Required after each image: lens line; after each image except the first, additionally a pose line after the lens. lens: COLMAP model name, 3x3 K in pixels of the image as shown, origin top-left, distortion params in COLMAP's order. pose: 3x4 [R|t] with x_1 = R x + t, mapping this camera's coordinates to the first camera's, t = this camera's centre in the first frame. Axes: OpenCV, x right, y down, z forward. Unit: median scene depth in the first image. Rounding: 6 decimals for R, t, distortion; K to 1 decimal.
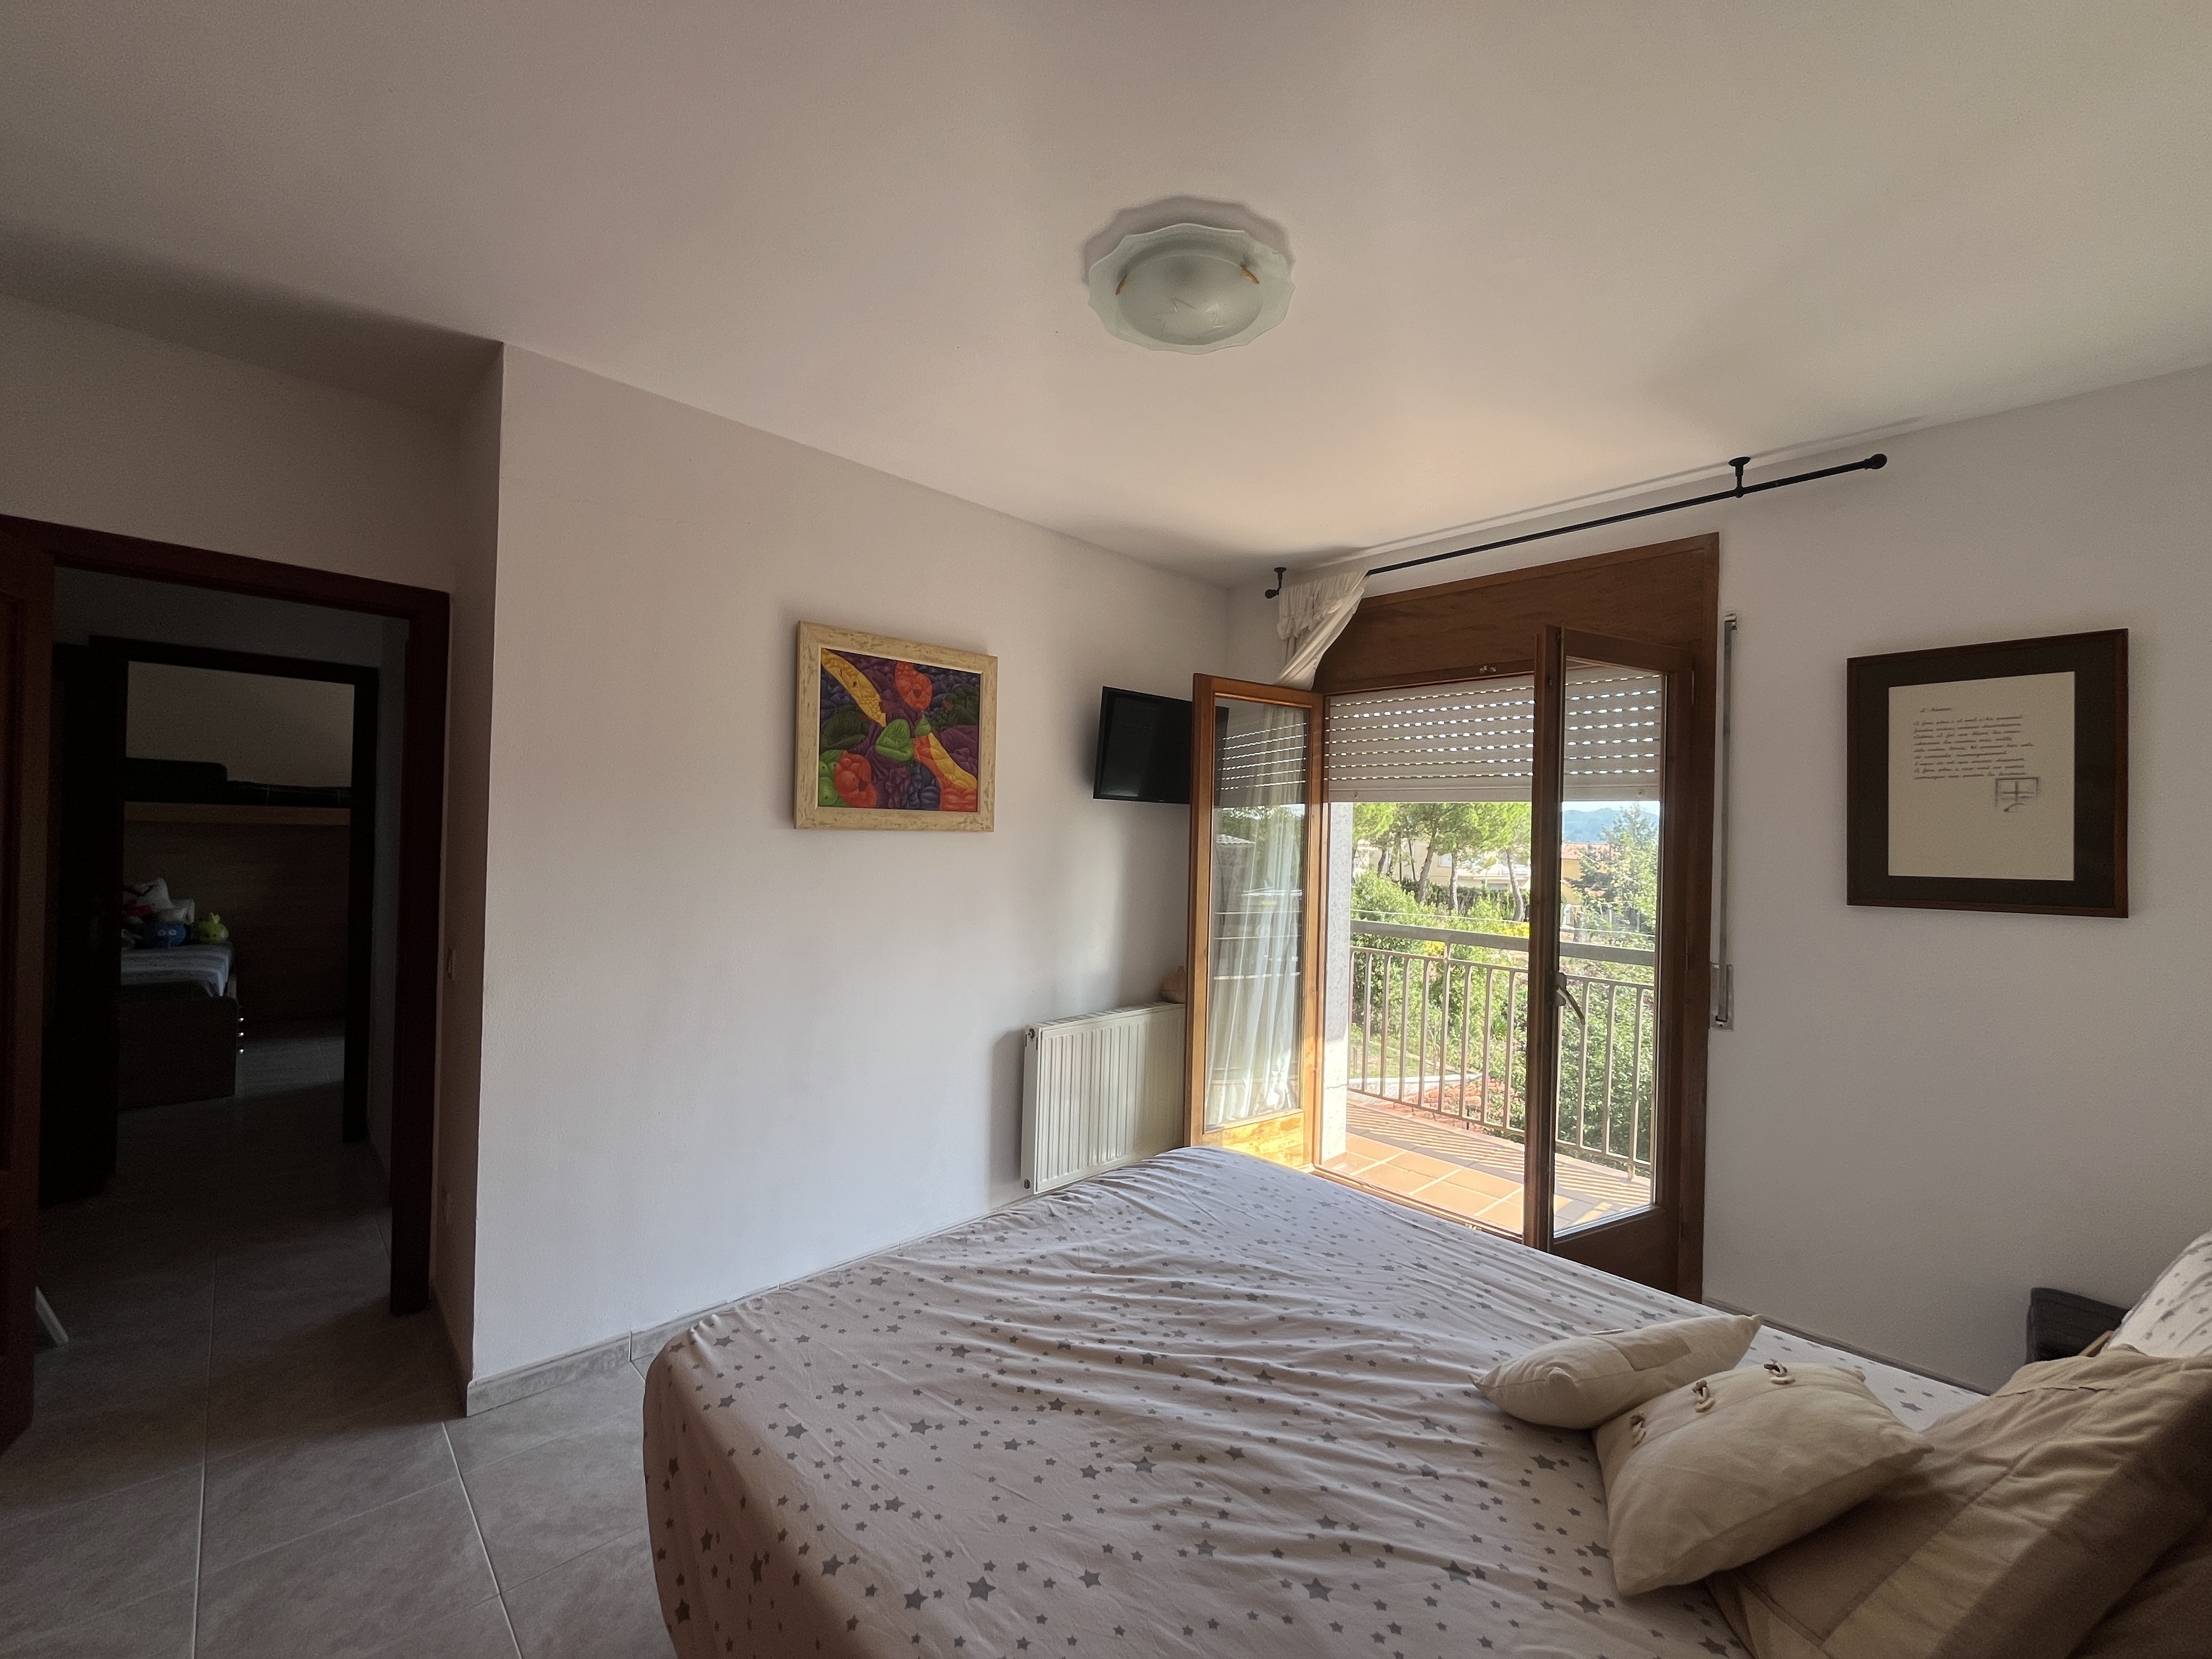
lens RADIAL K [[895.9, 0, 1089.4], [0, 895.9, 823.2], [0, 0, 1]] dist [-0.000340, -0.000579]
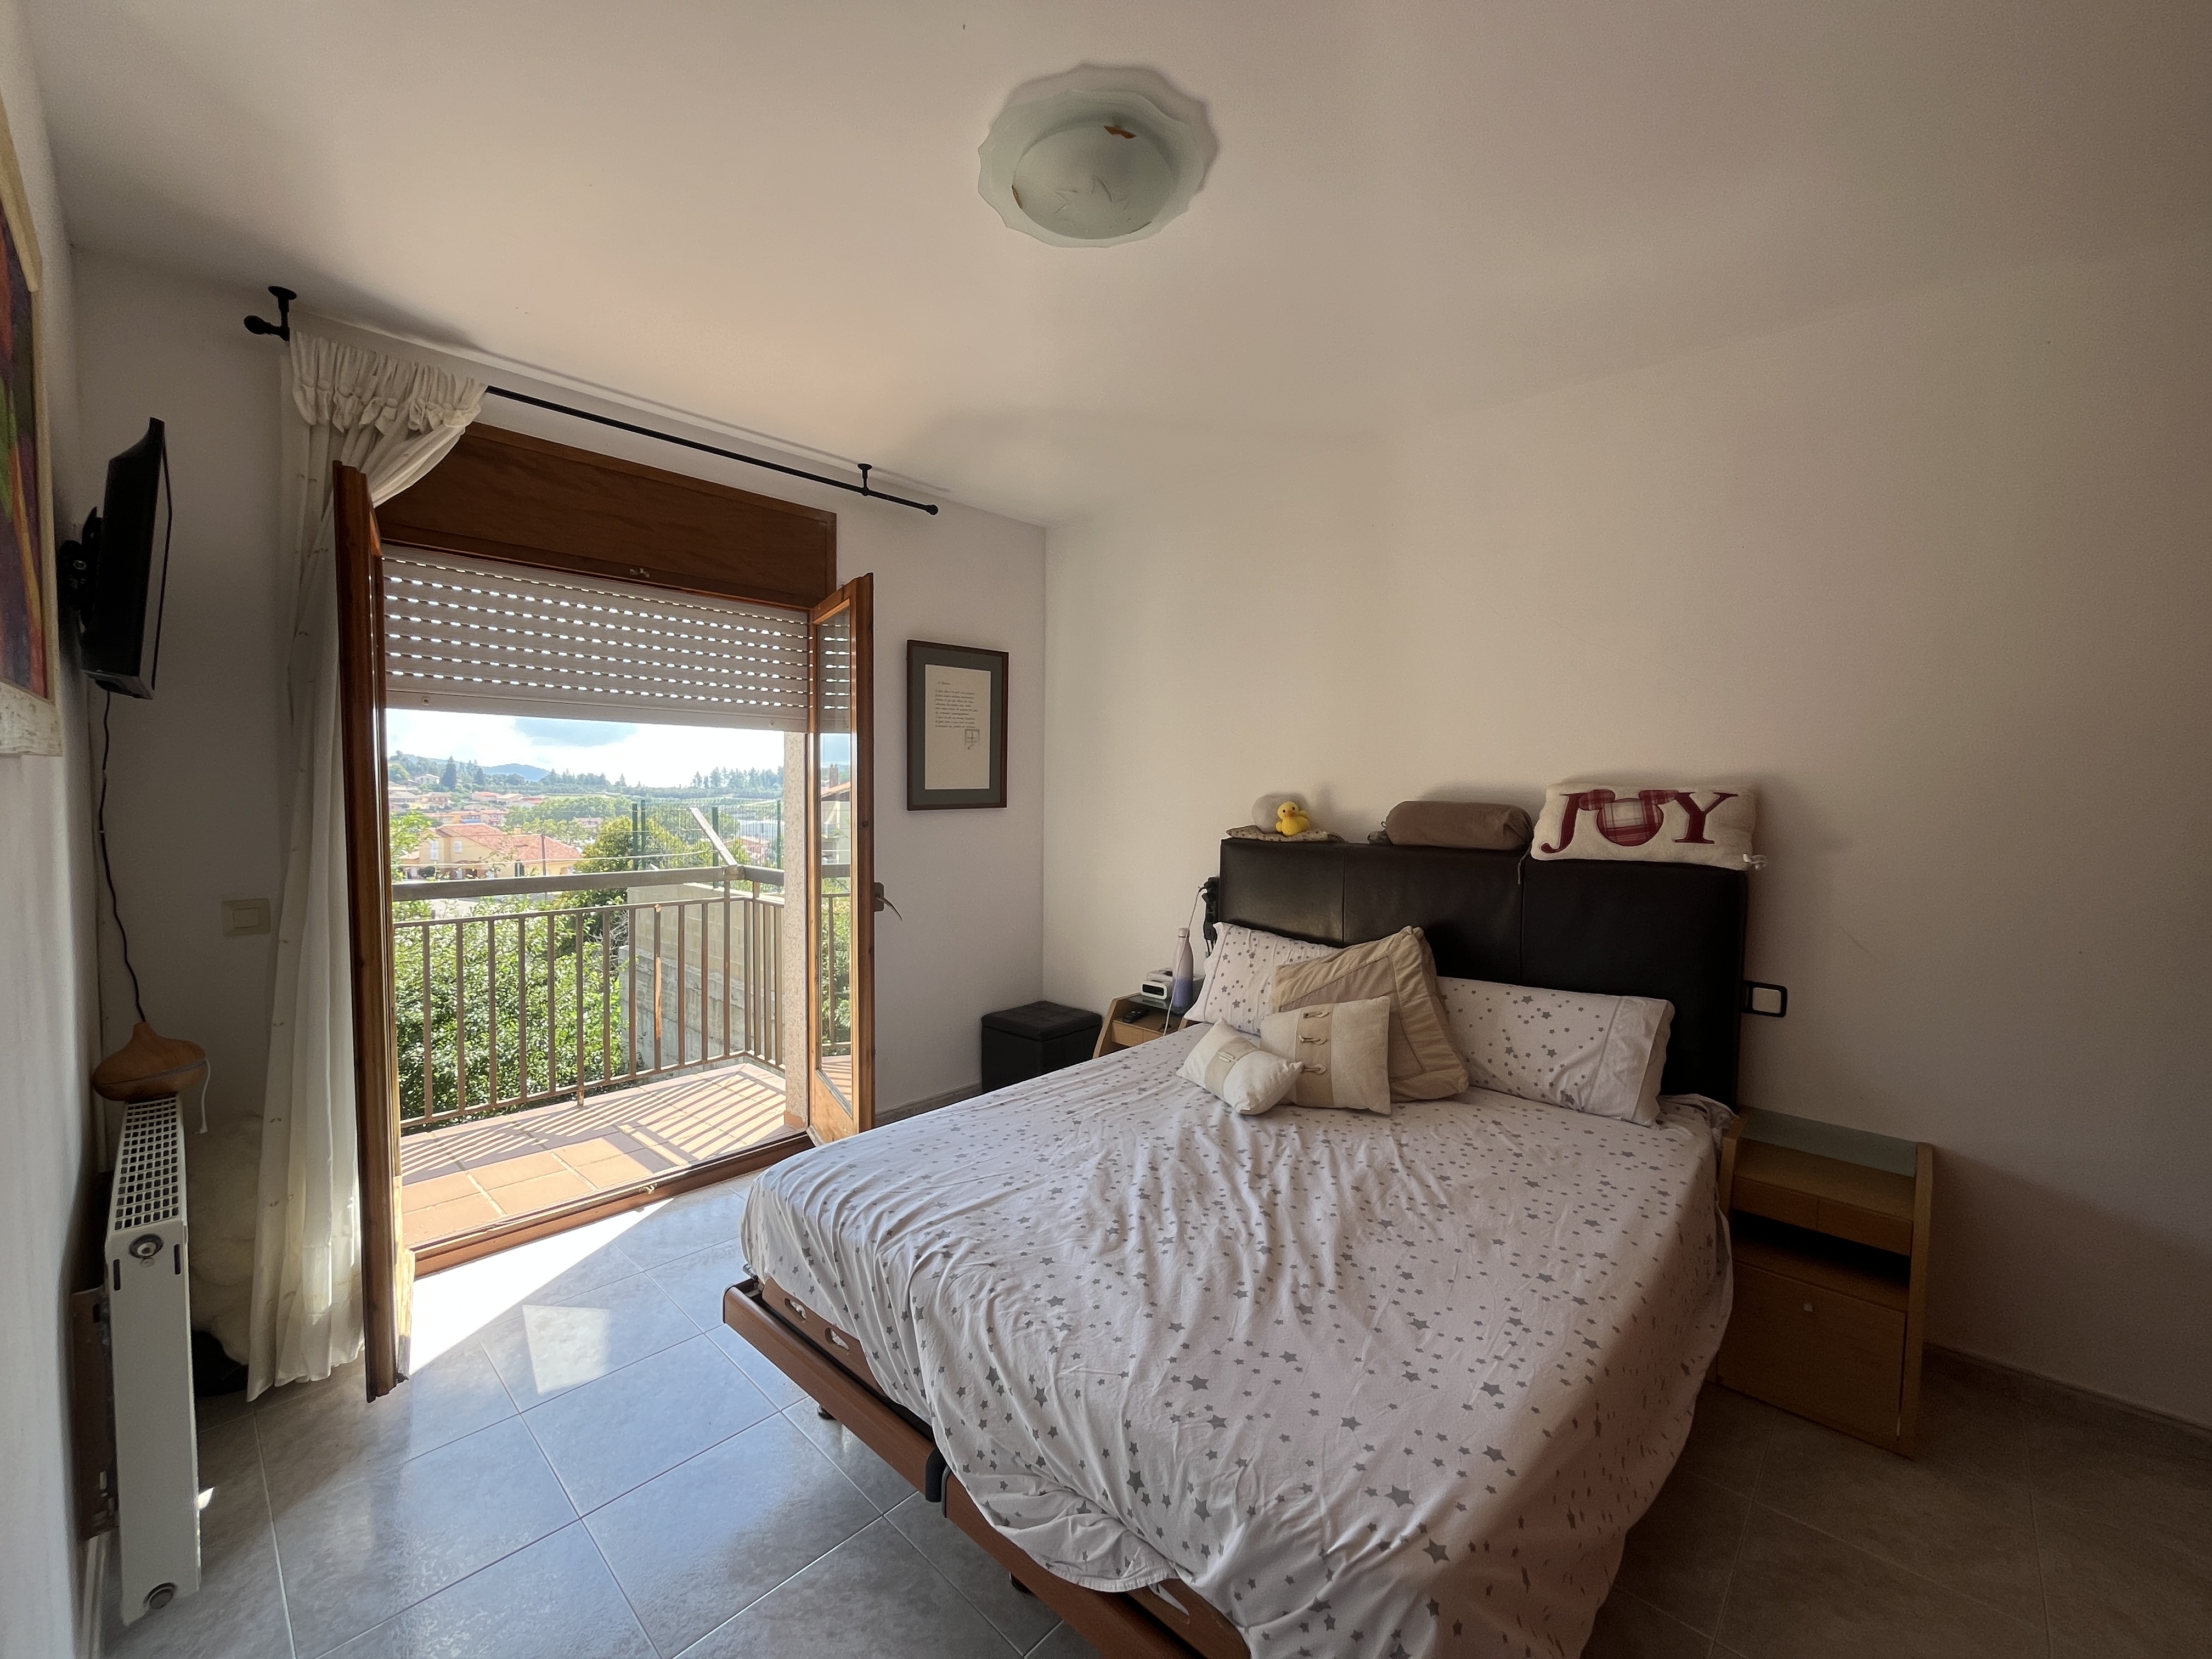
lens RADIAL K [[895.9, 0, 1112.4], [0, 895.9, 825.2], [0, 0, 1]] dist [-0.000340, -0.000579]
pose [[-0.063201, -0.074474, 0.995218, -0.856988], [-0.027042, 0.996973, 0.072888, -0.000311], [-0.997634, -0.022307, -0.065023, 1.036200]]
